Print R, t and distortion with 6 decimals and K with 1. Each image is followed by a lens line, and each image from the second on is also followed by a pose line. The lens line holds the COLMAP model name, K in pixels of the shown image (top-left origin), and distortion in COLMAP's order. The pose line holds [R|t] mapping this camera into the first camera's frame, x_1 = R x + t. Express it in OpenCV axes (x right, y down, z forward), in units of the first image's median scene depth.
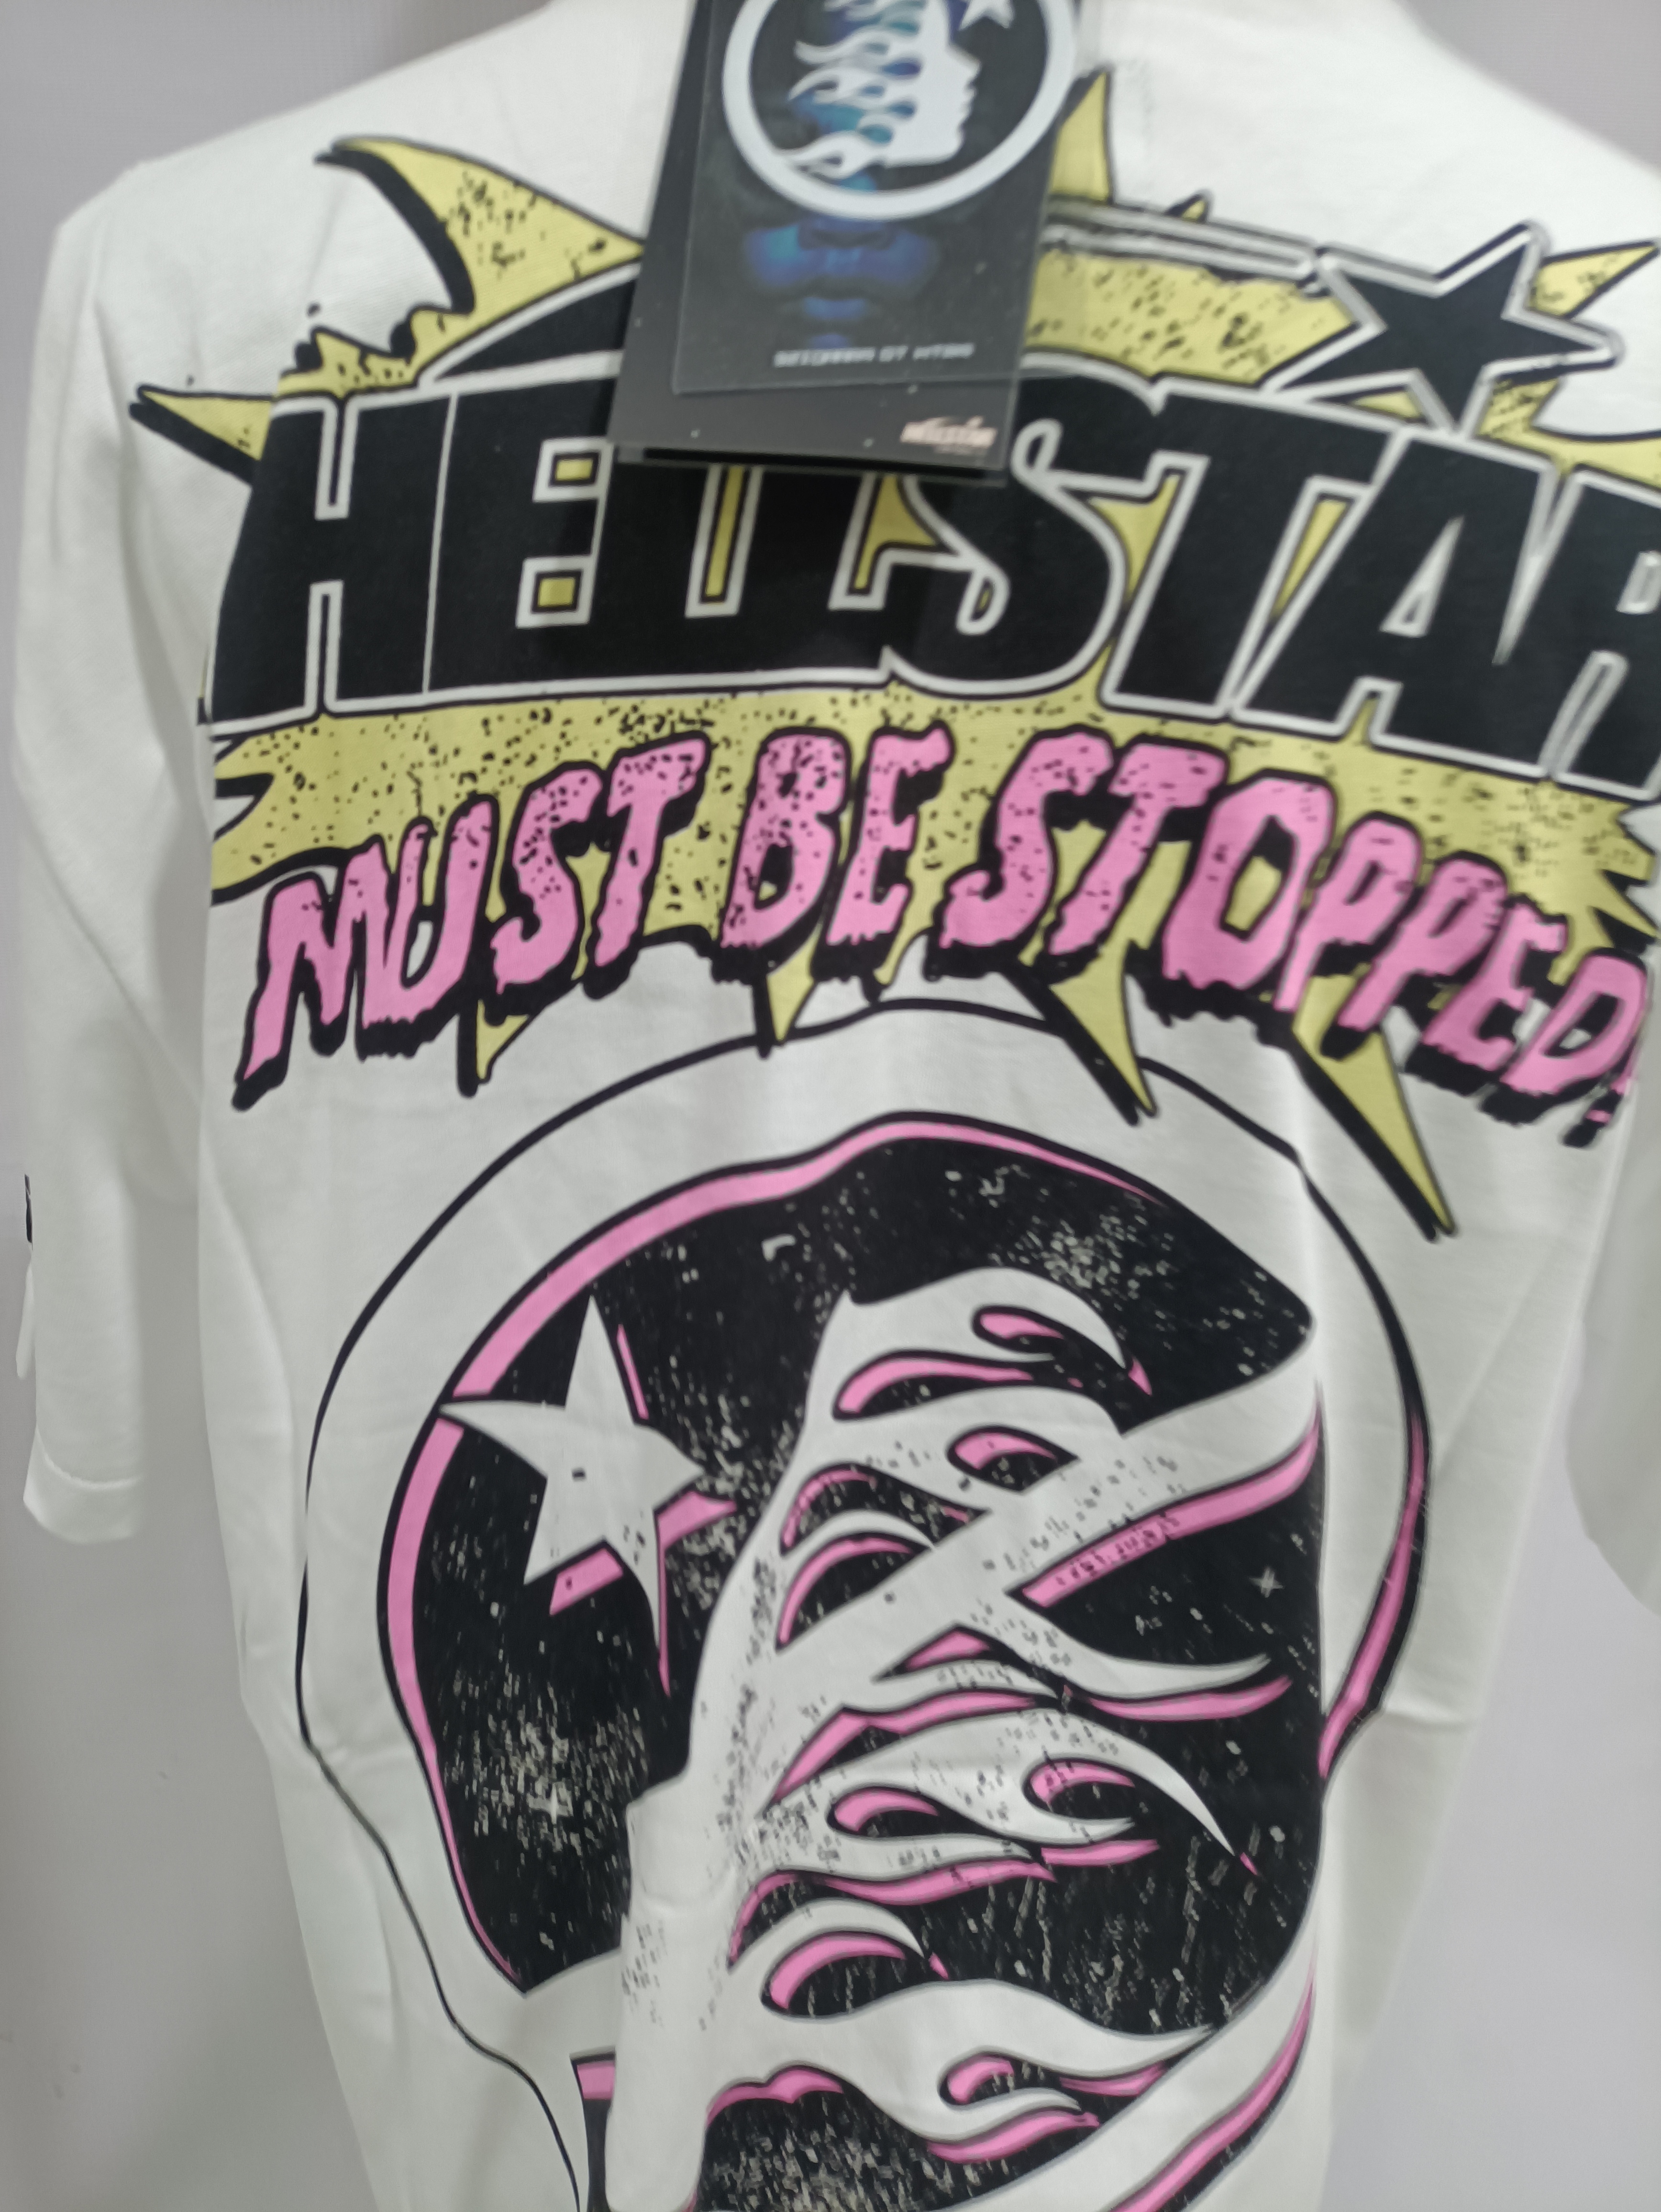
lens RADIAL K [[1326.9, 0, 833.2], [0, 1326.9, 1147.9], [0, 0, 1]] dist [-0.023672, -0.000608]
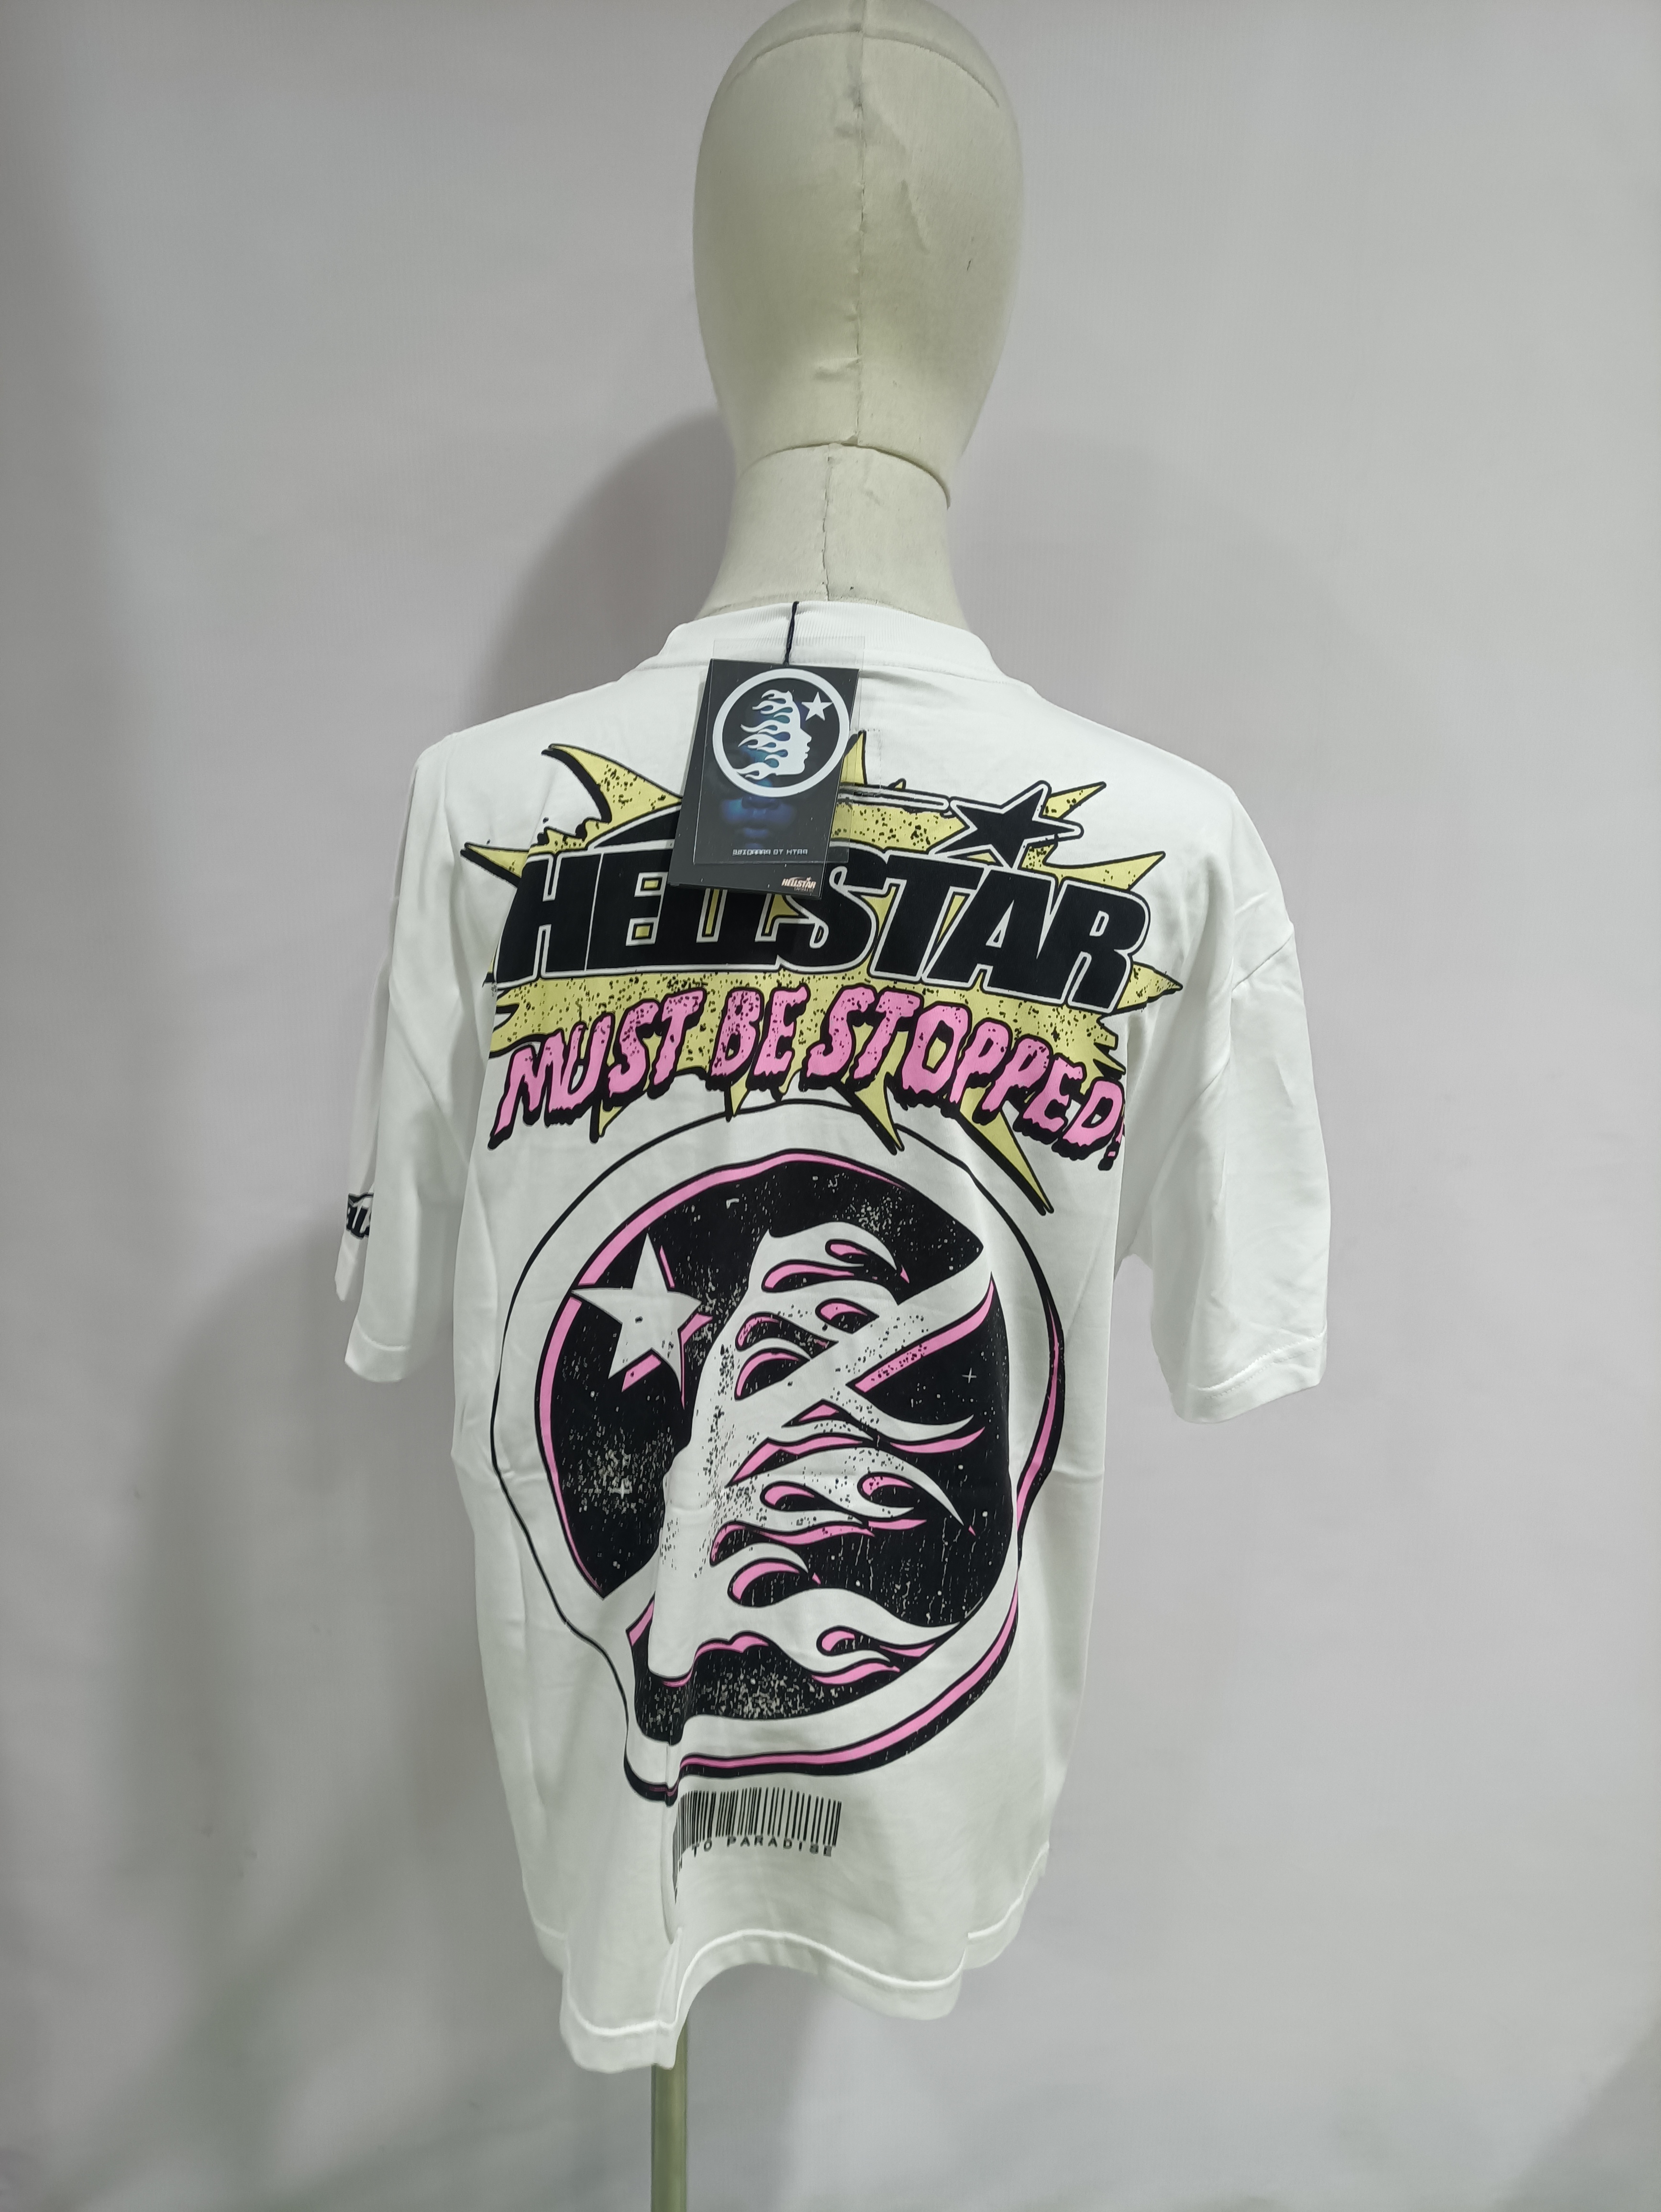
lens RADIAL K [[1326.9, 0, 833.2], [0, 1326.9, 1147.9], [0, 0, 1]] dist [-0.023672, -0.000608]
pose [[0.999705, -0.004937, 0.023797, 0.075078], [0.007166, 0.995497, -0.094518, 0.194675], [-0.023224, 0.094660, 0.995239, -1.310375]]
